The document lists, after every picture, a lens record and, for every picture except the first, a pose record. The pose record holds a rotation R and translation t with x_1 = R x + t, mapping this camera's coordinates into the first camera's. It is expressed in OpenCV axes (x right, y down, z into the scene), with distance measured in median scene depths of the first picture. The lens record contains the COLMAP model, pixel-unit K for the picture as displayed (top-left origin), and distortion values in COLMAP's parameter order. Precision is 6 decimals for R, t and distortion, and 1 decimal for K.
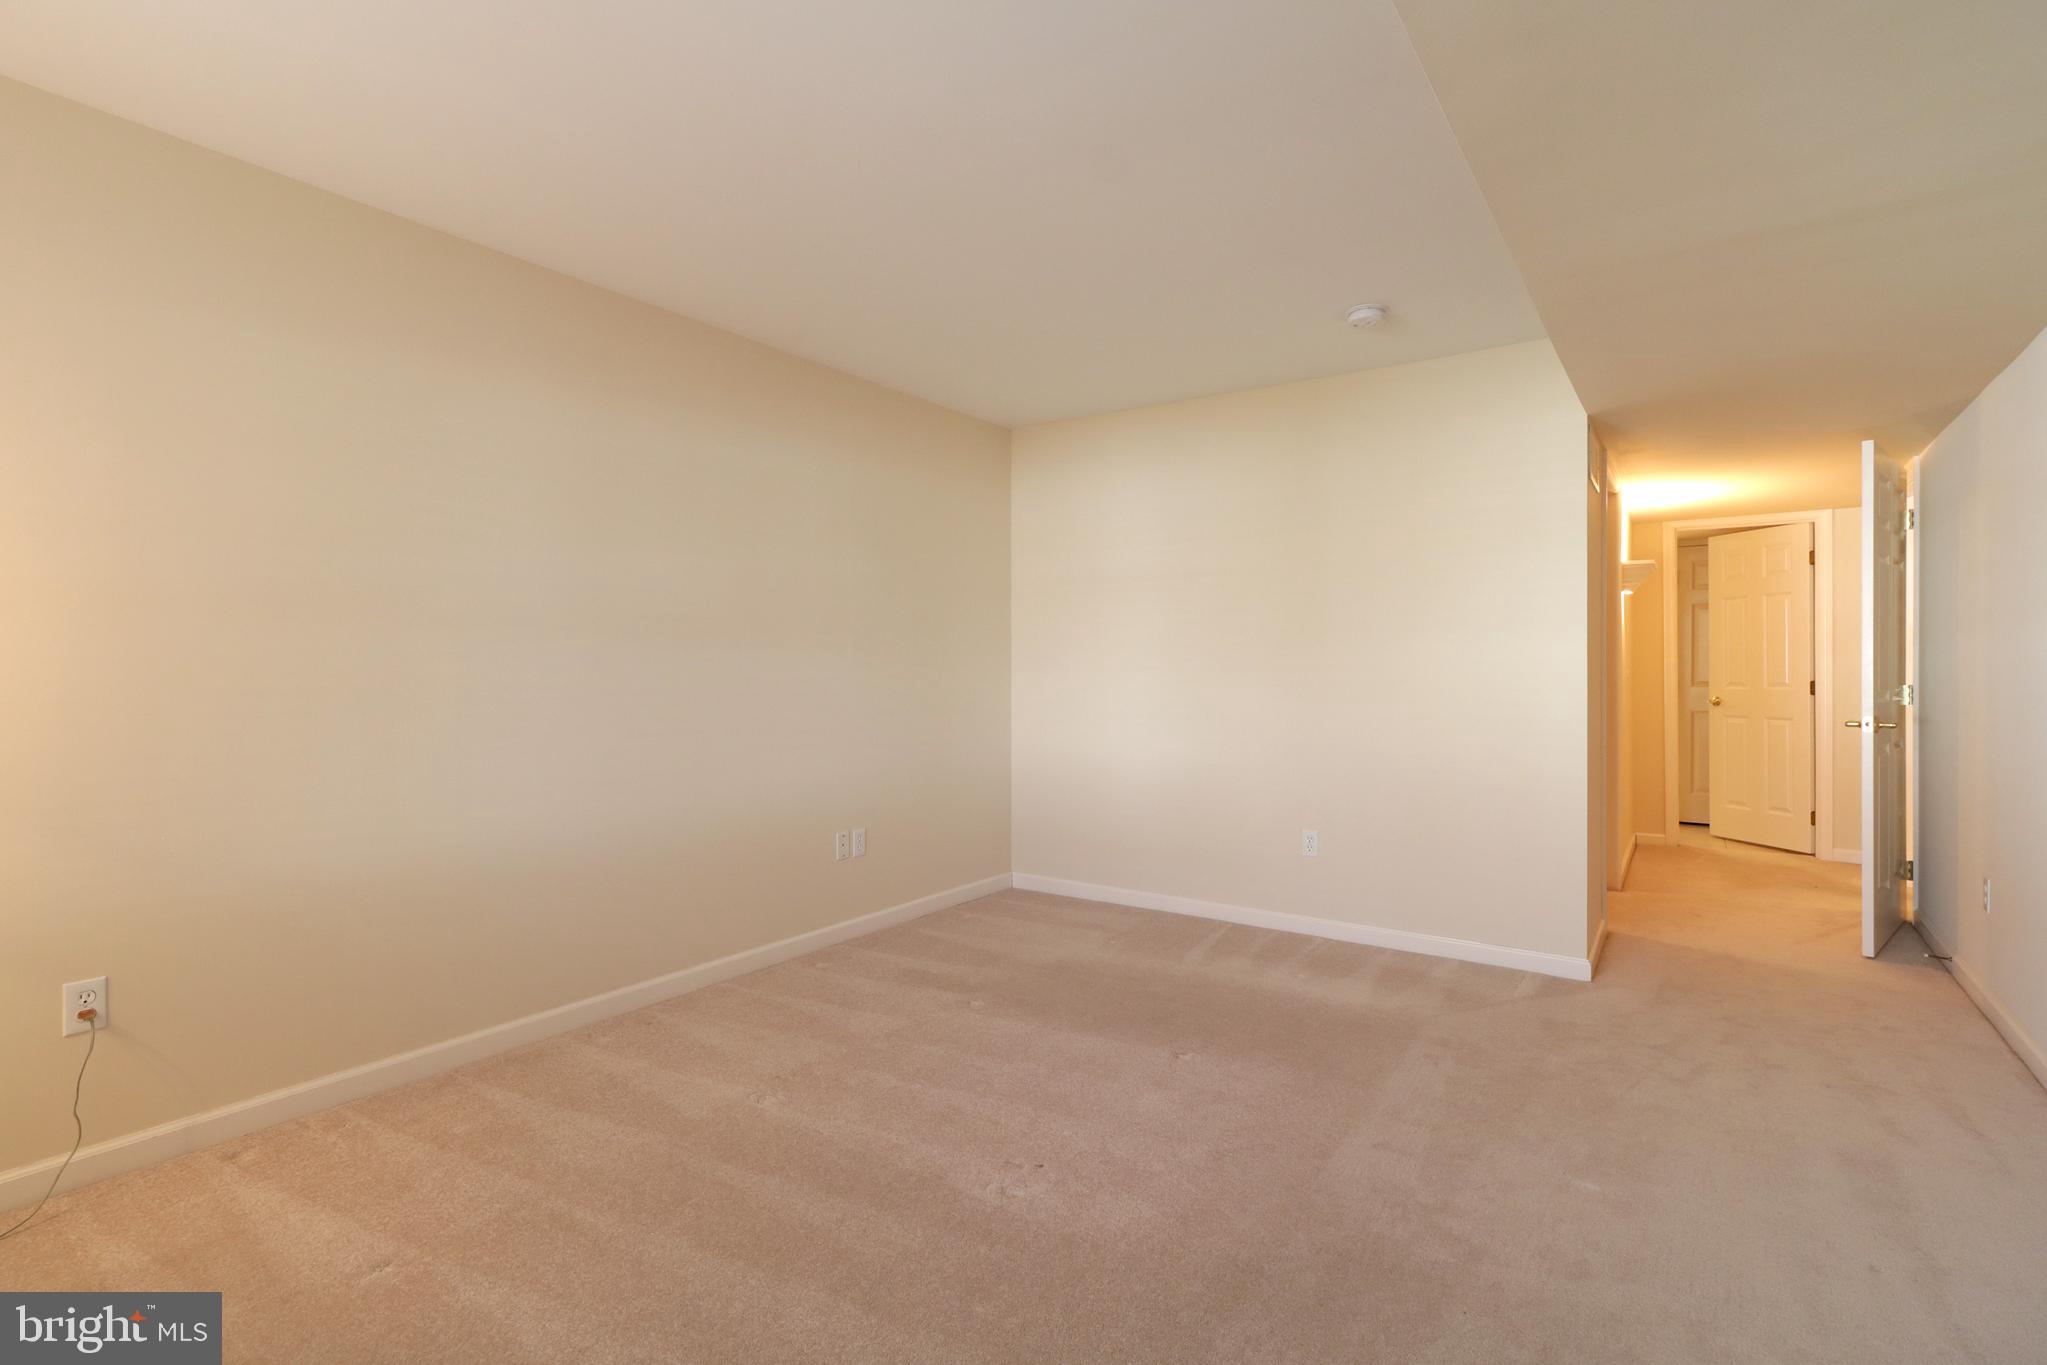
lens RADIAL K [[977.2, 0, 1024.7], [0, 977.2, 681.6], [0, 0, 1]] dist [0.004588, 0.000653]
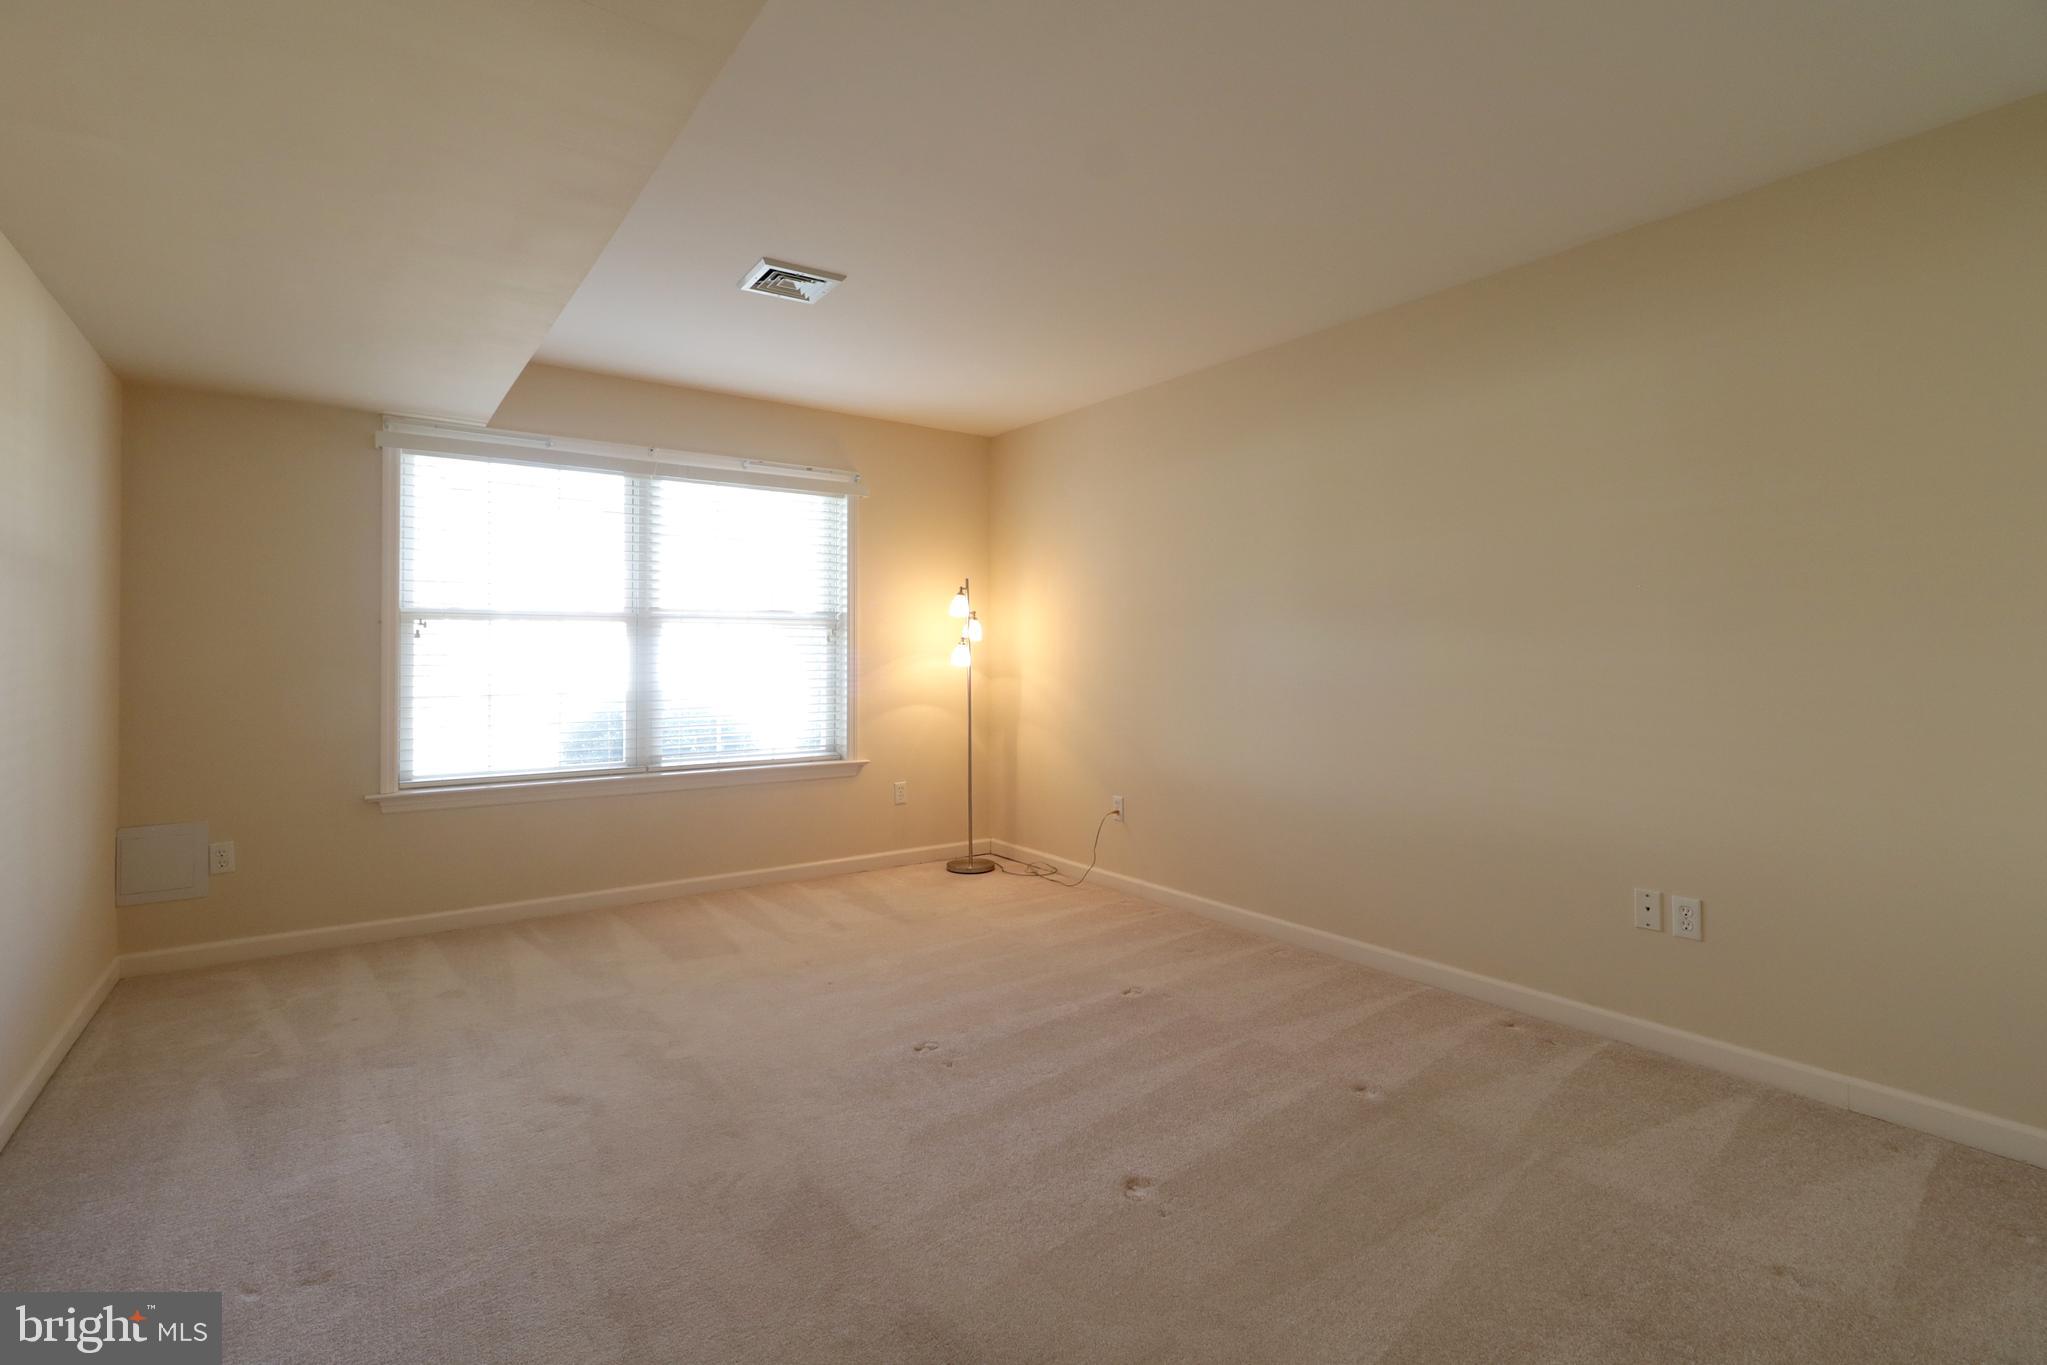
lens RADIAL K [[977.2, 0, 1026.9], [0, 977.2, 663.4], [0, 0, 1]] dist [0.004588, 0.000653]
pose [[-0.348541, 0.022710, -0.937018, 0.609738], [0.006210, 0.999740, 0.021921, -0.023003], [0.937273, 0.001821, -0.348591, 0.835533]]
